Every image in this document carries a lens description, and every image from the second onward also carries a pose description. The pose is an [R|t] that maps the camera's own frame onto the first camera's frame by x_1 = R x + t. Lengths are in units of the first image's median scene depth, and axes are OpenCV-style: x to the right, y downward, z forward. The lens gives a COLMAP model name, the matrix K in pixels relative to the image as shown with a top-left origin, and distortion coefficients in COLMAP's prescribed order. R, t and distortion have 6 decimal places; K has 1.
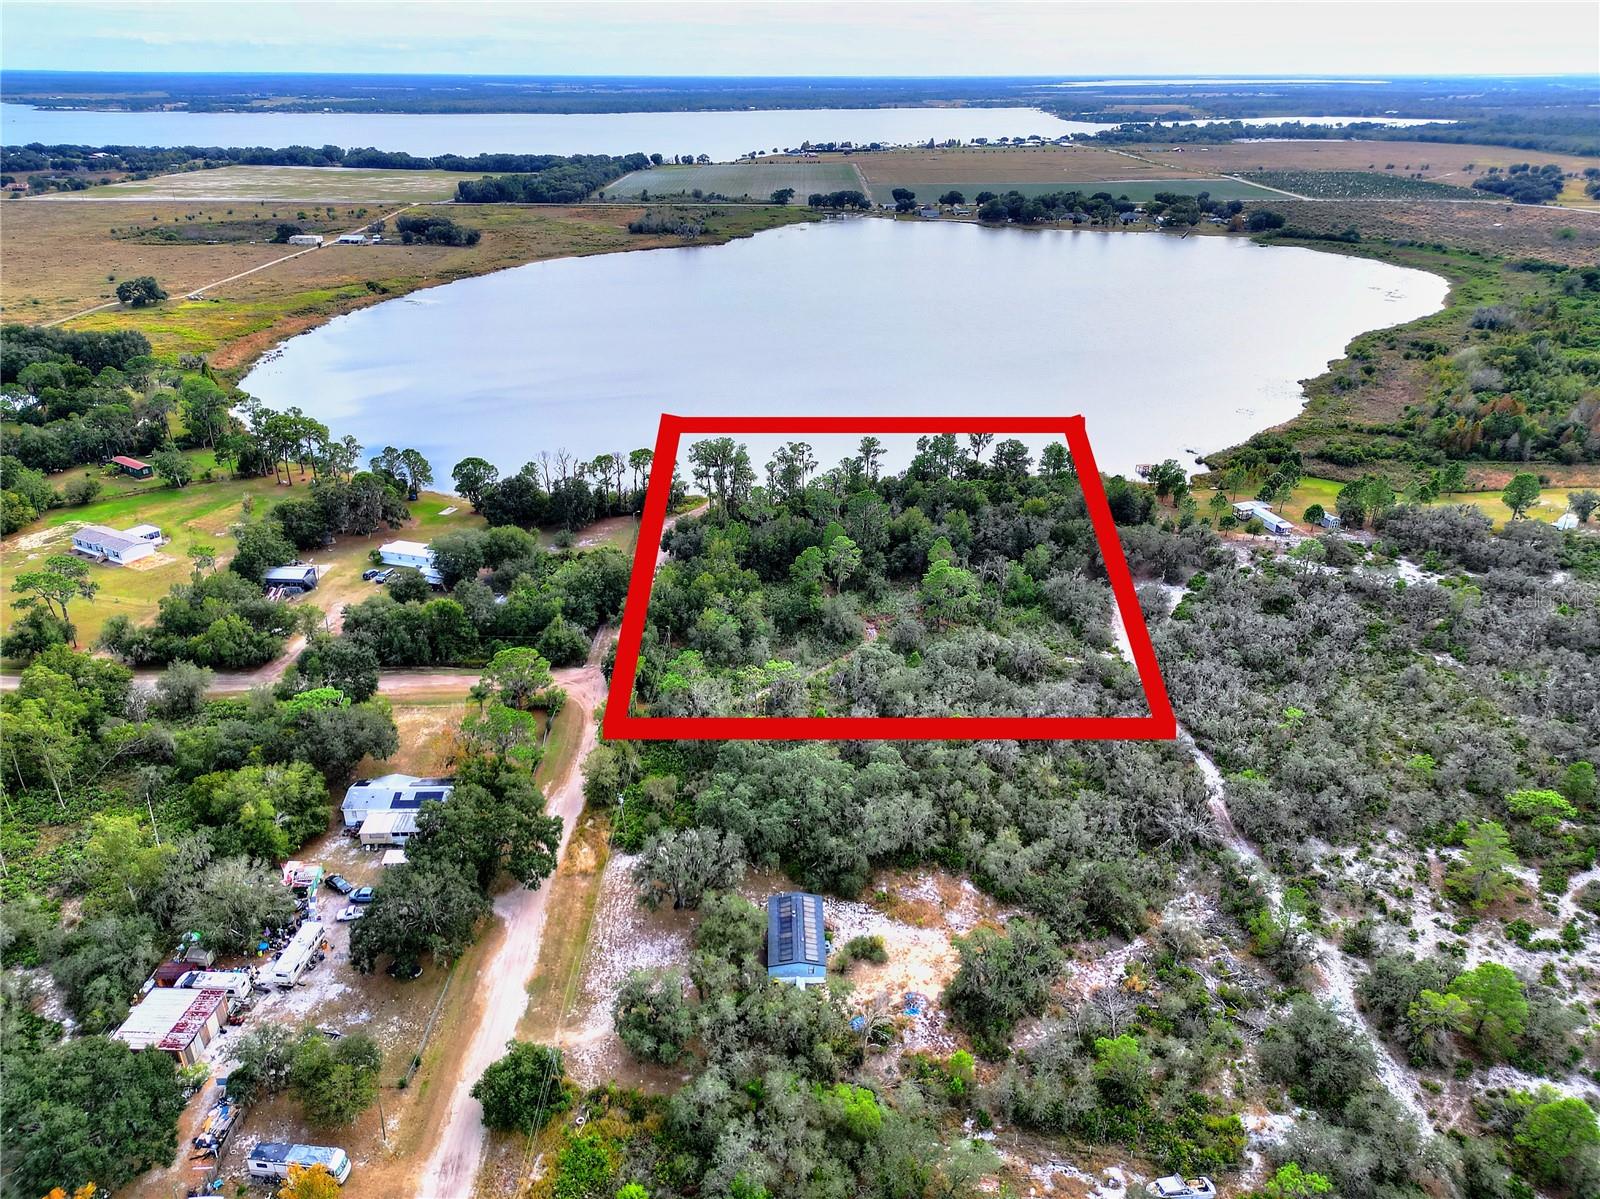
lens RADIAL K [[1114.1, 0, 800.0], [0, 1114.1, 599.5], [0, 0, 1]] dist [0.060276, -0.047931]
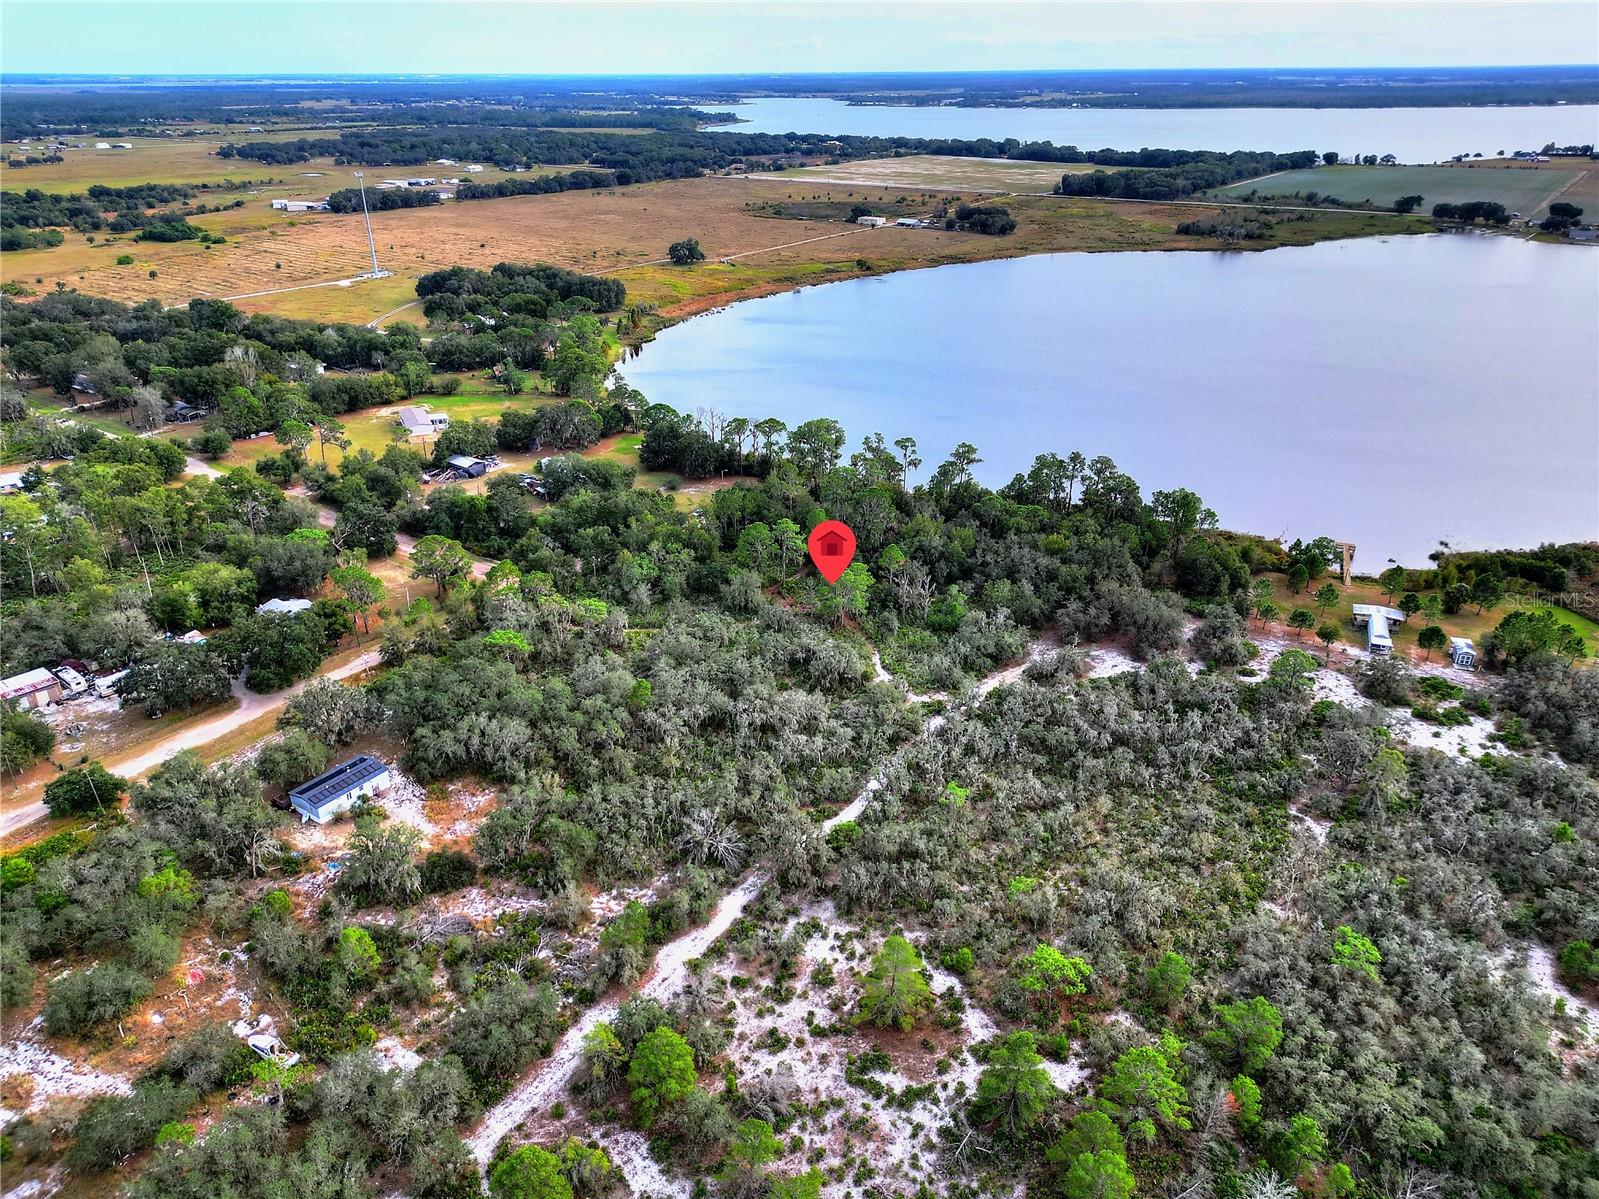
lens RADIAL K [[1113.4, 0, 799.5], [0, 1113.4, 599.5], [0, 0, 1]] dist [0.060276, -0.047931]
pose [[0.811153, 0.246391, -0.530398, 0.132117], [-0.244309, 0.966756, 0.075467, -0.013994], [0.531360, 0.068366, 0.844383, 0.030565]]
